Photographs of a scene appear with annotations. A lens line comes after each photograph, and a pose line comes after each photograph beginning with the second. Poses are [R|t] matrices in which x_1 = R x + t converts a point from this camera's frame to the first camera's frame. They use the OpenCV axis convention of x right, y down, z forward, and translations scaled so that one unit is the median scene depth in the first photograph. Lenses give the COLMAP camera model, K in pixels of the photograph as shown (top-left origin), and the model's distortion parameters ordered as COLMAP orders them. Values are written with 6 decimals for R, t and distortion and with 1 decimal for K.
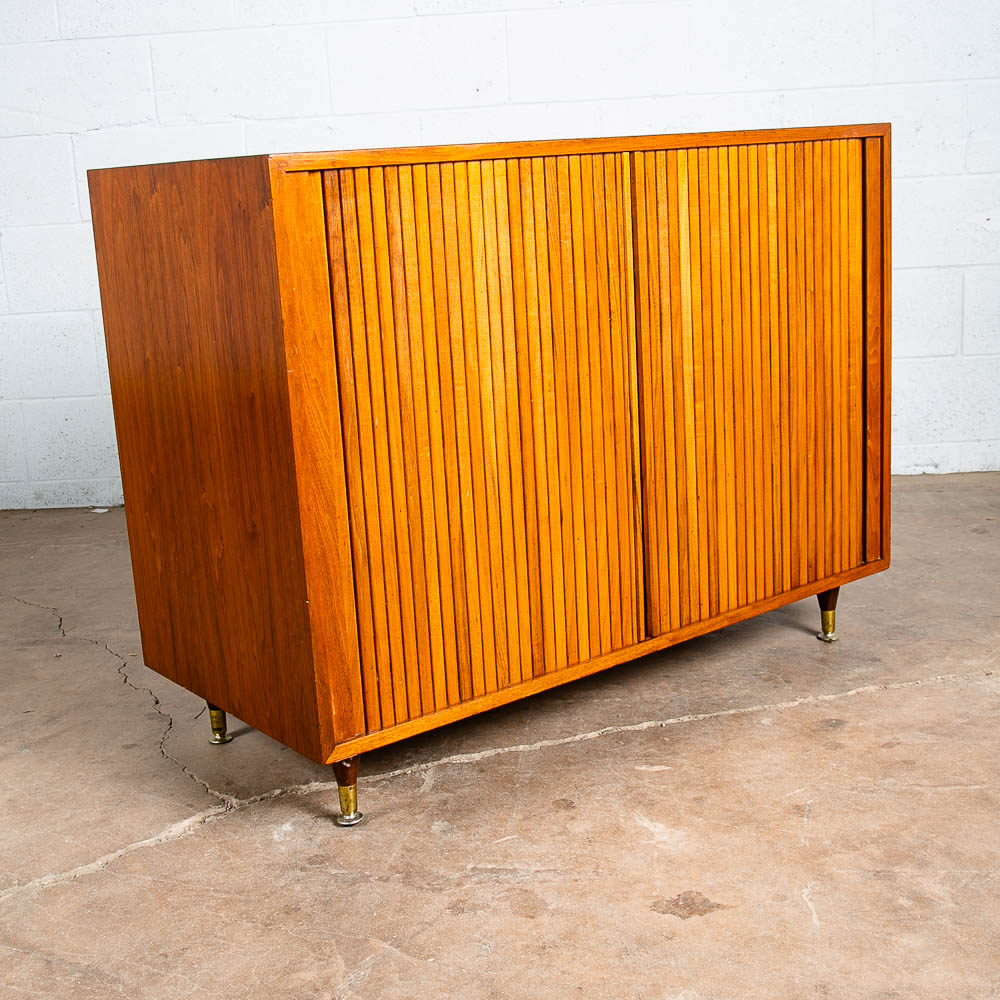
lens RADIAL K [[1421.4, 0, 486.2], [0, 1421.4, 498.5], [0, 0, 1]] dist [-0.065804, 0.099220]
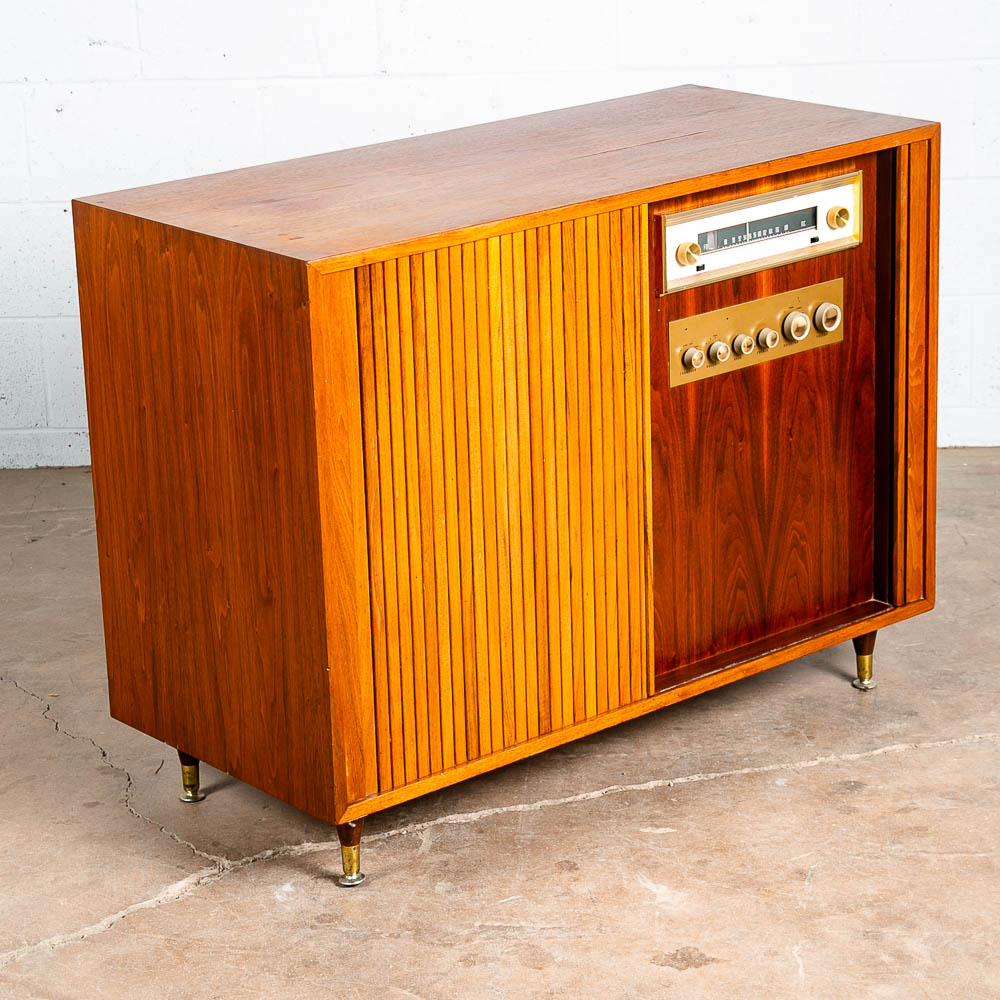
lens RADIAL K [[2939.0, 0, 504.1], [0, 2939.0, 465.2], [0, 0, 1]] dist [0.144371, 1.224181]
pose [[0.998717, 0.012877, 0.048968, -0.094369], [-0.016038, 0.997775, 0.064721, -0.198047], [-0.048026, -0.065423, 0.996701, -1.042302]]
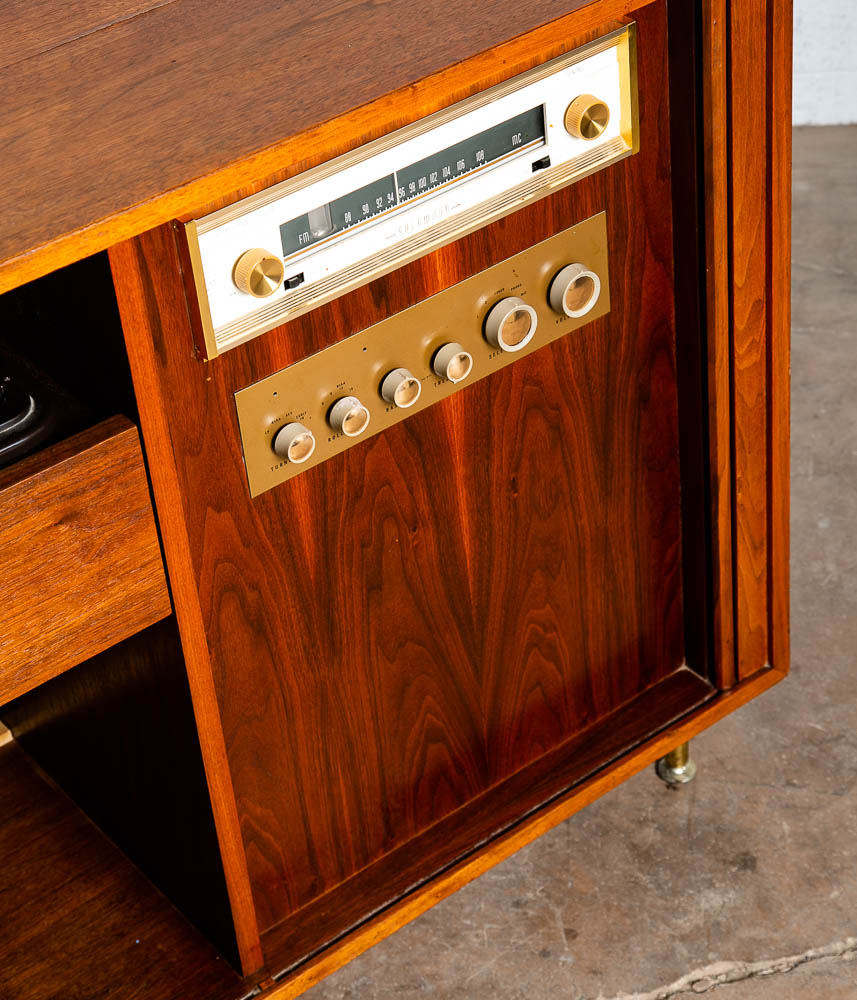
lens RADIAL K [[2330.4, 0, 428.4], [0, 2330.4, 389.9], [0, 0, 1]] dist [0.215611, 0.130077]
pose [[0.999652, -0.019028, -0.018245, 0.215930], [0.024453, 0.927848, 0.372157, -0.486430], [0.009847, -0.372473, 0.927991, 0.285430]]
